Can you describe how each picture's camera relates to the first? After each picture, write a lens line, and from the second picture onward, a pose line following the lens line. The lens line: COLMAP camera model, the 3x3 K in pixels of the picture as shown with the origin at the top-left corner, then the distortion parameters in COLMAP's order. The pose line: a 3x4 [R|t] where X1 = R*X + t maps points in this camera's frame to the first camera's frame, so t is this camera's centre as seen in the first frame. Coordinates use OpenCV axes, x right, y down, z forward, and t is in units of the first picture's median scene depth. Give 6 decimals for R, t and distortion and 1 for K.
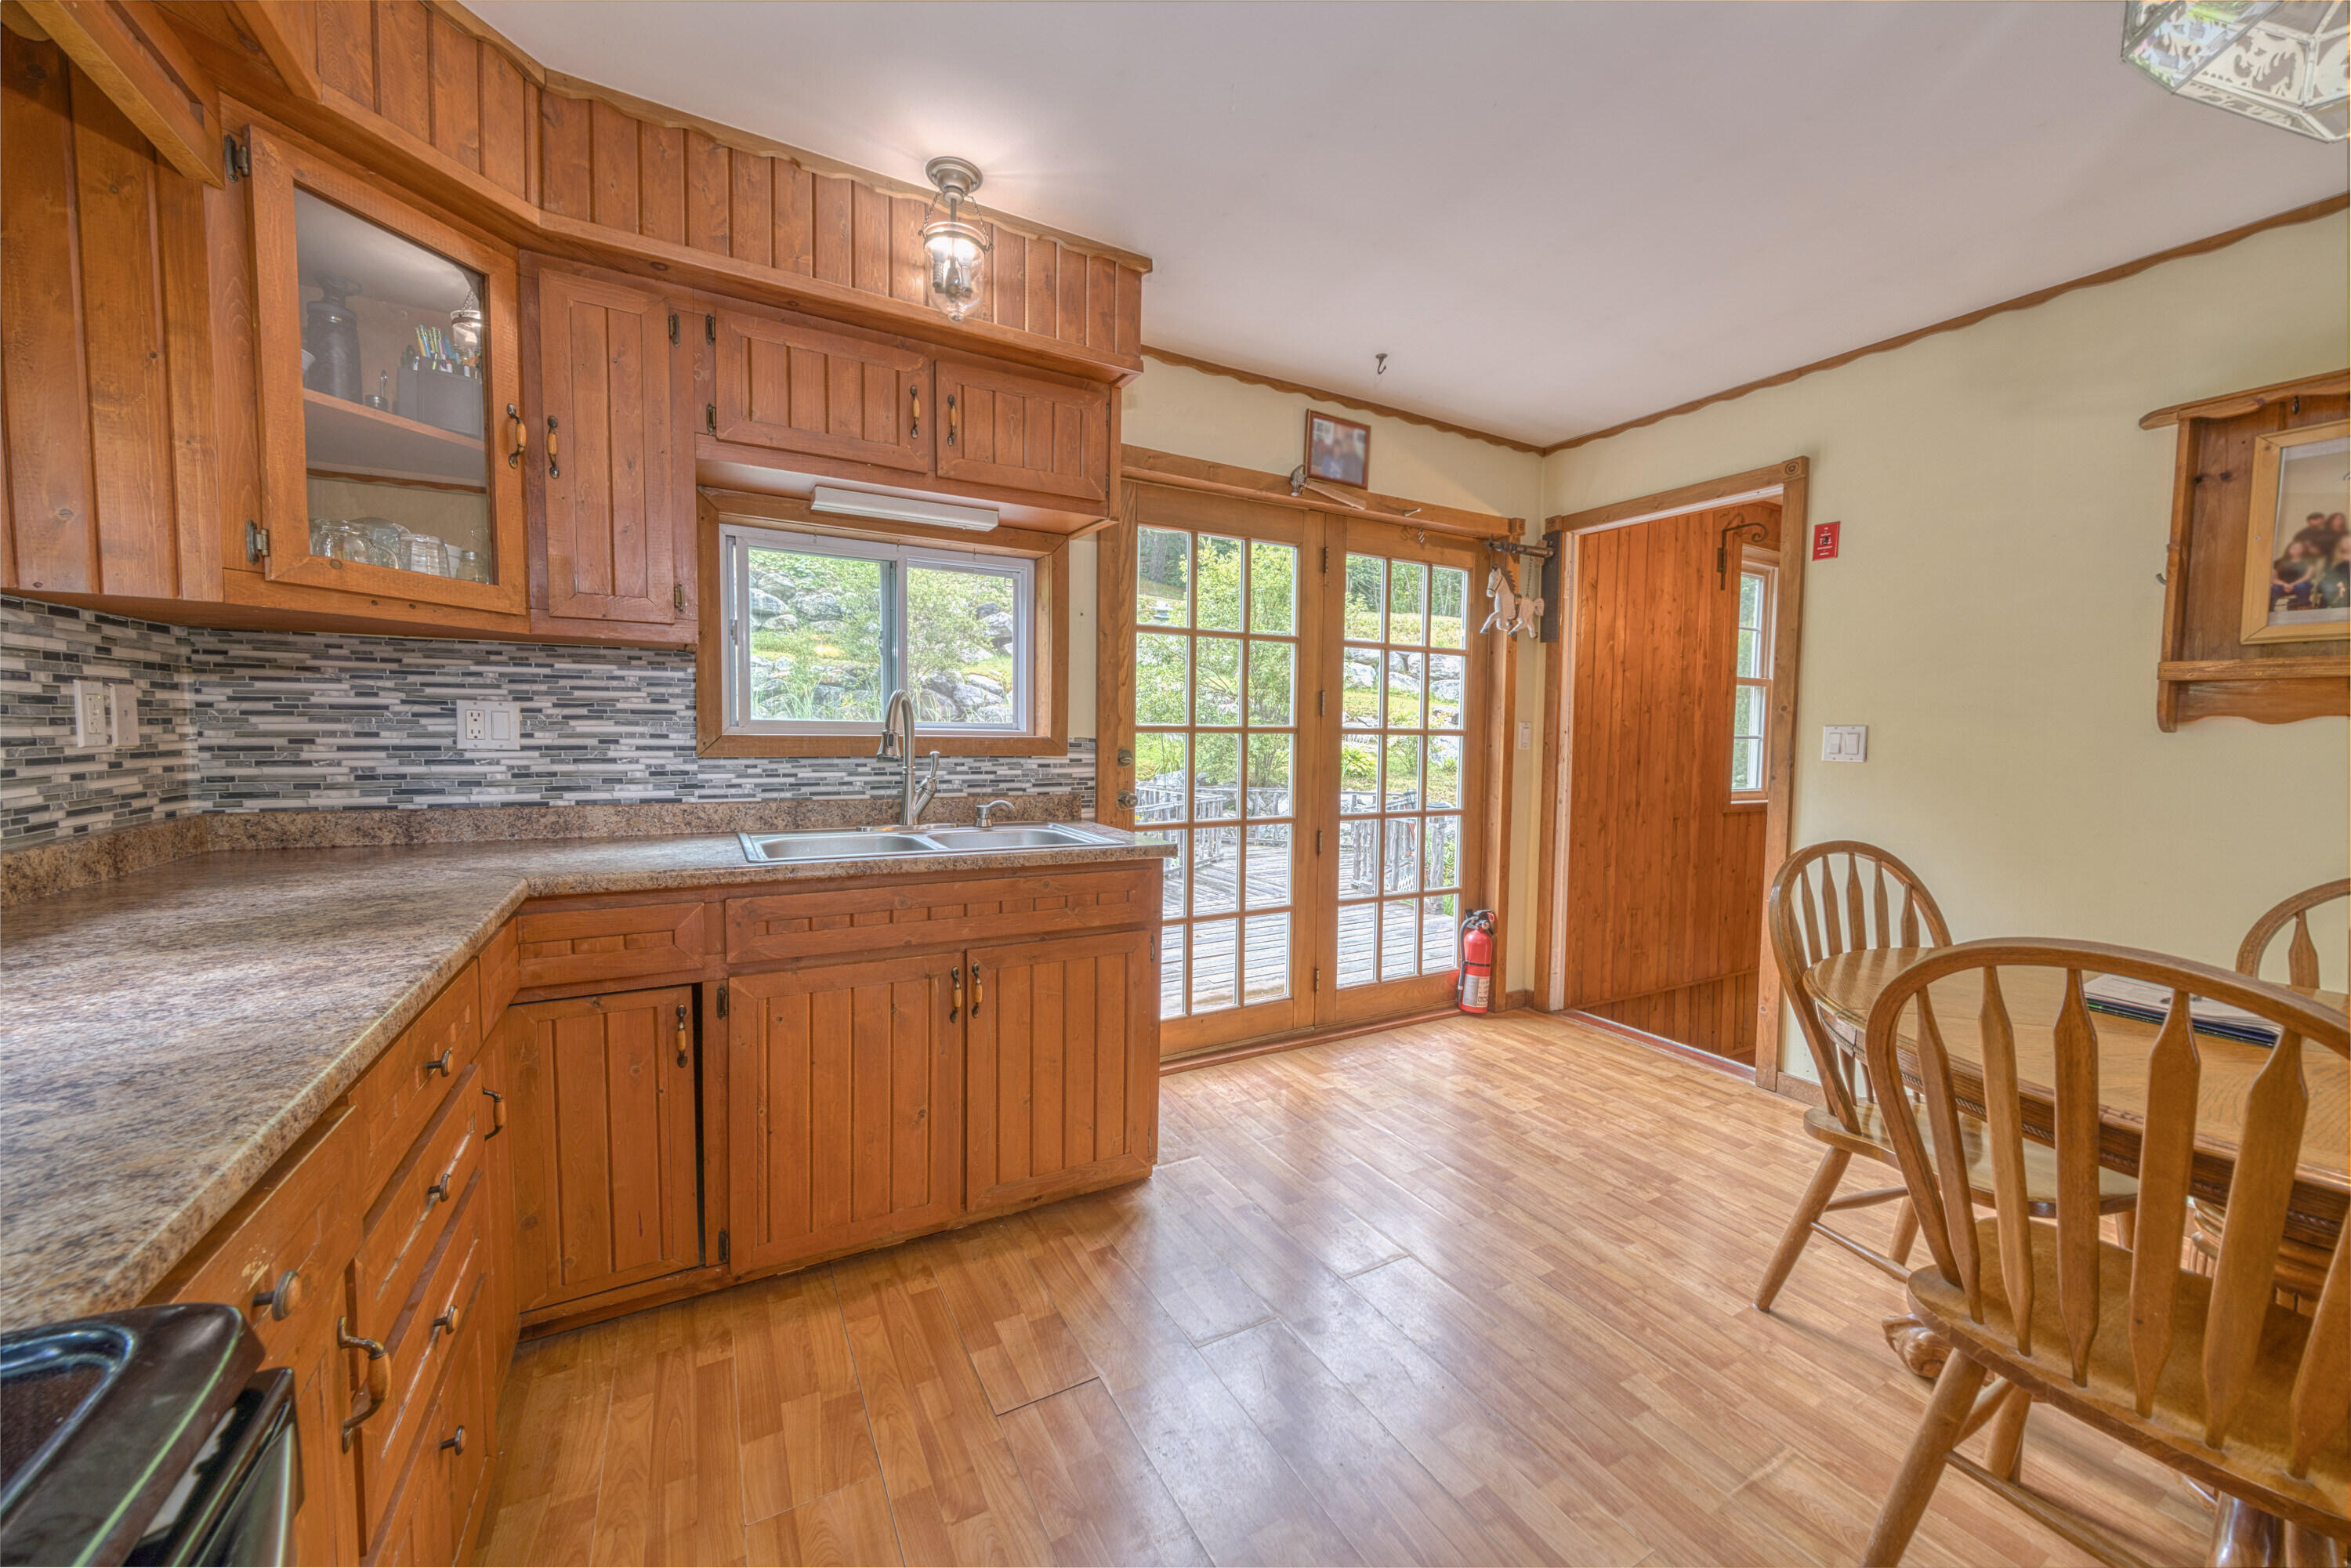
lens RADIAL K [[845.1, 0, 1176.3], [0, 845.1, 773.2], [0, 0, 1]] dist [0.000253, 0.000089]
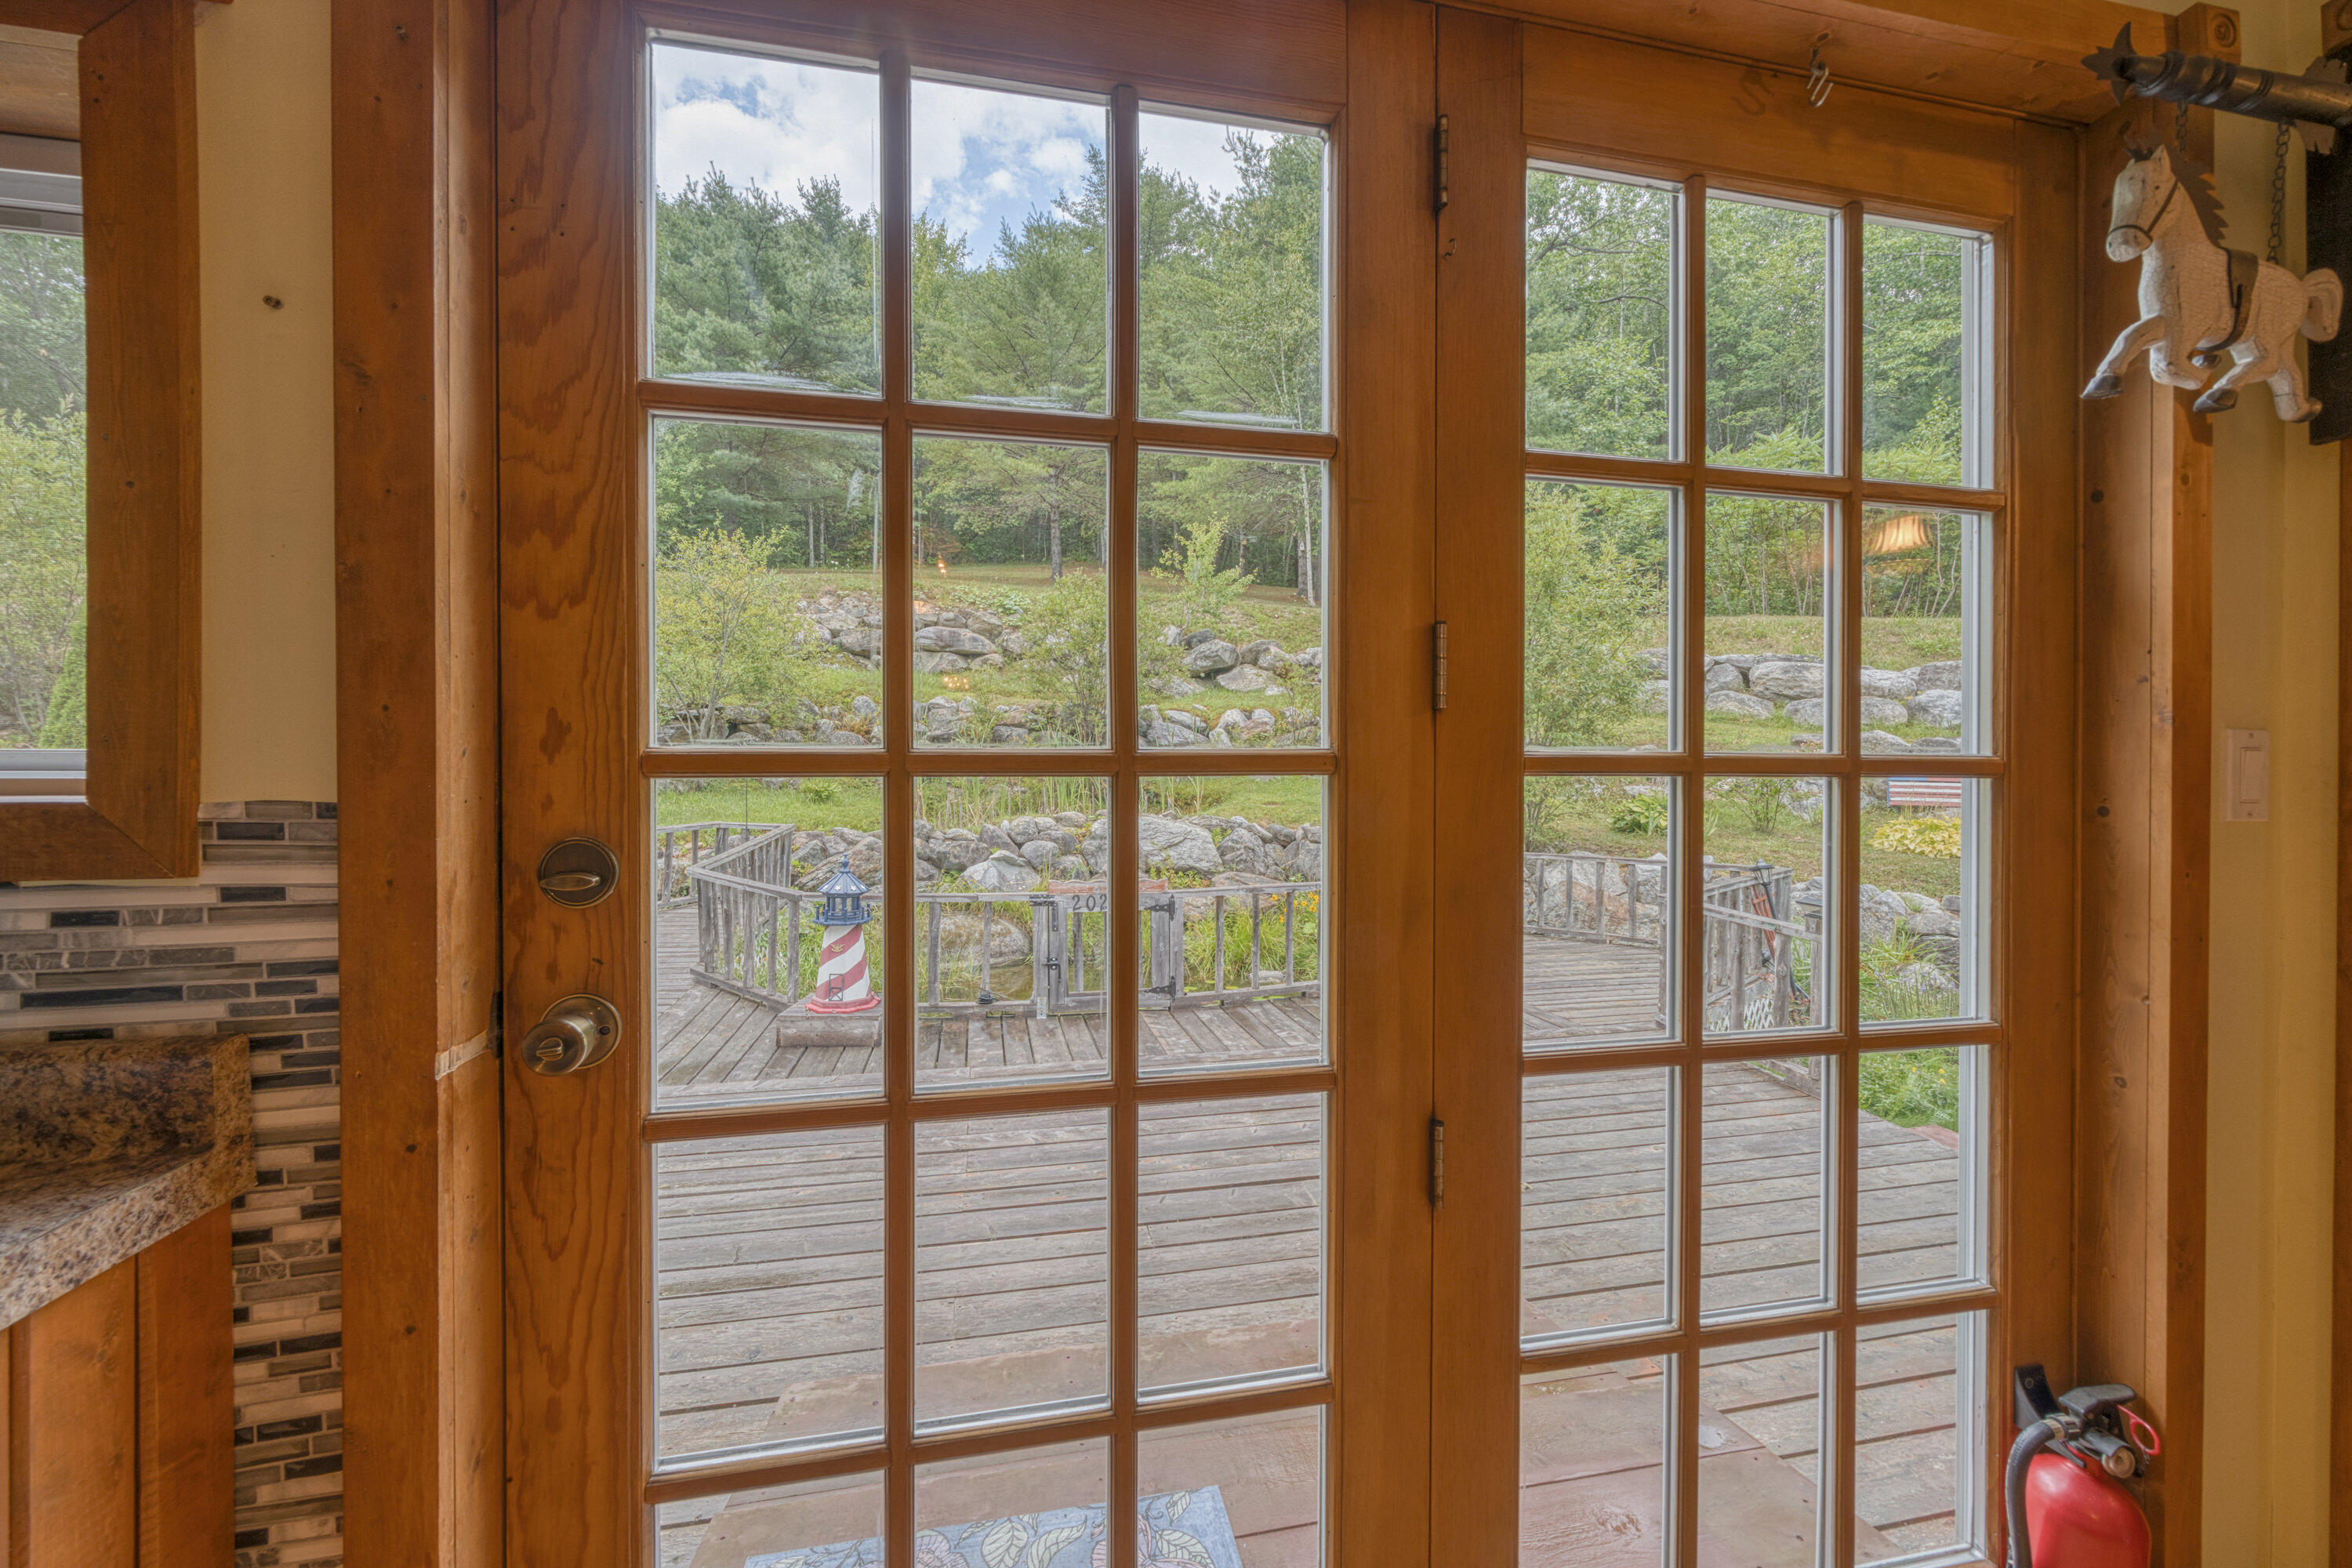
lens RADIAL K [[903.0, 0, 1169.2], [0, 903.0, 780.8], [0, 0, 1]] dist [-0.000626, -0.000146]
pose [[0.953955, -0.009556, -0.299797, 0.179830], [-0.003260, 0.999103, -0.042221, -0.031737], [0.299932, 0.041255, 0.953068, 0.693830]]
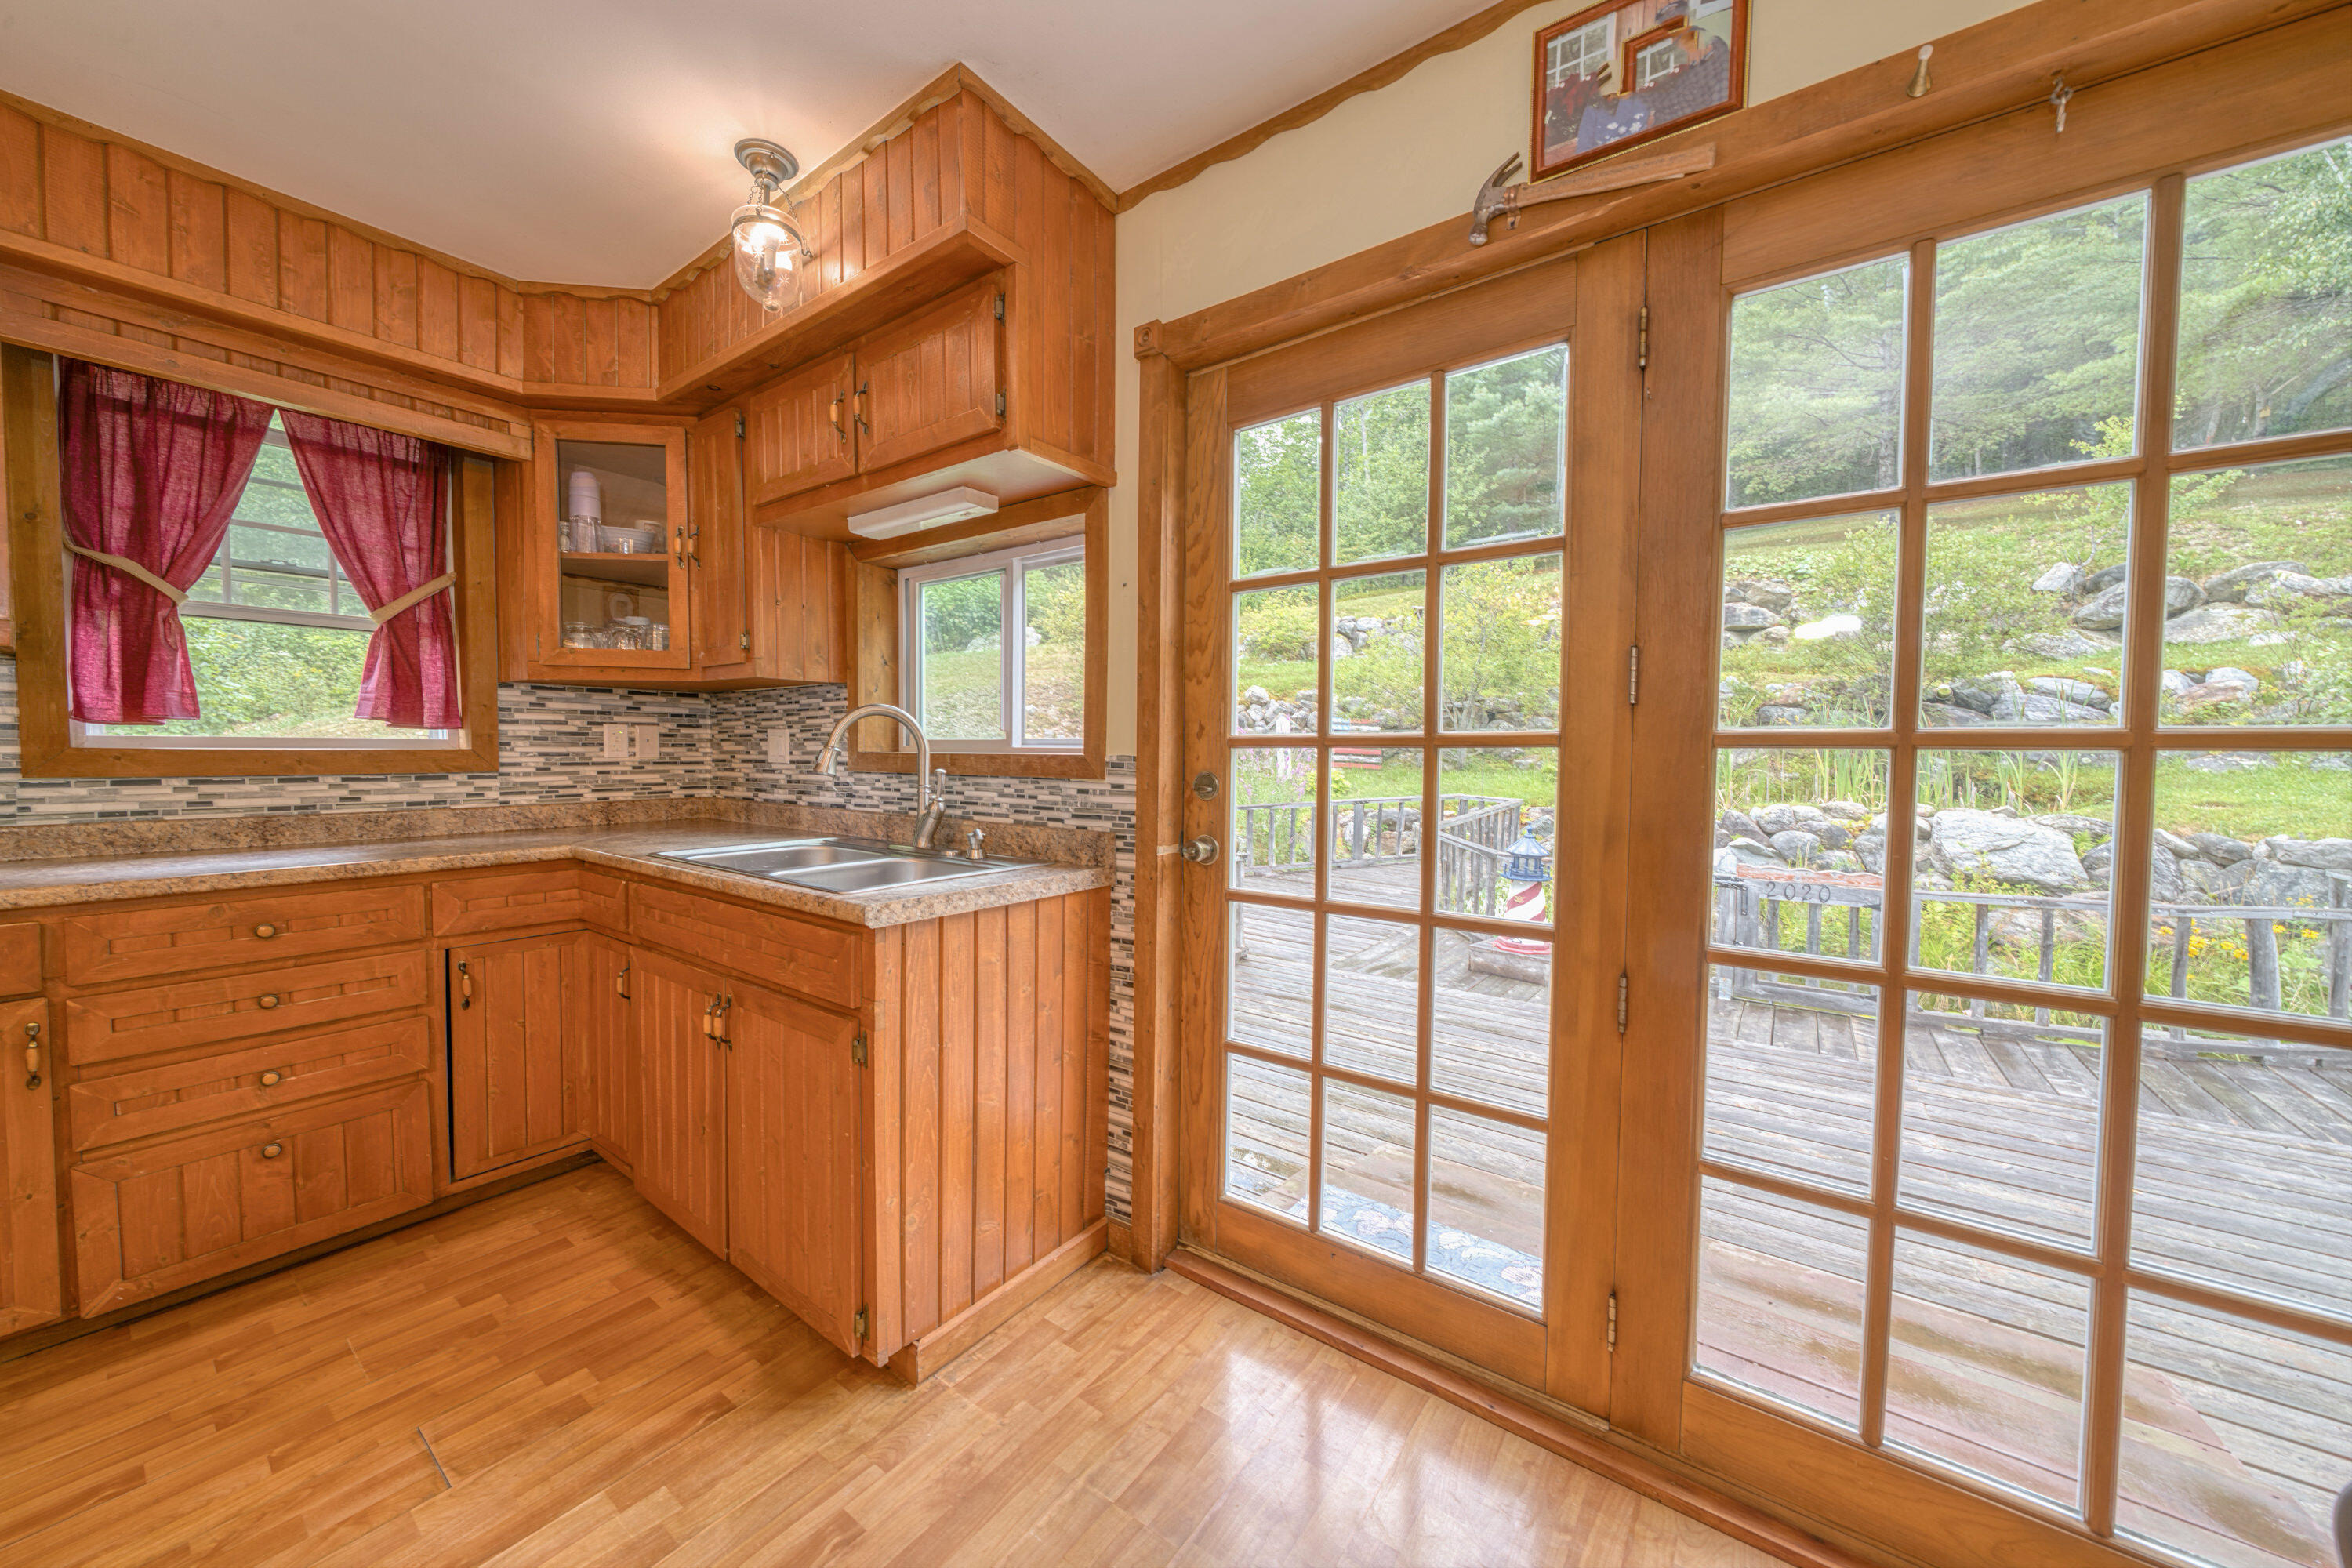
lens RADIAL K [[845.5, 0, 1169.5], [0, 845.5, 781.1], [0, 0, 1]] dist [0.000253, 0.000089]
pose [[0.410084, 0.020998, -0.911806, 0.473698], [-0.048701, 0.998813, 0.001099, -0.019144], [0.910747, 0.043955, 0.410620, 0.620657]]
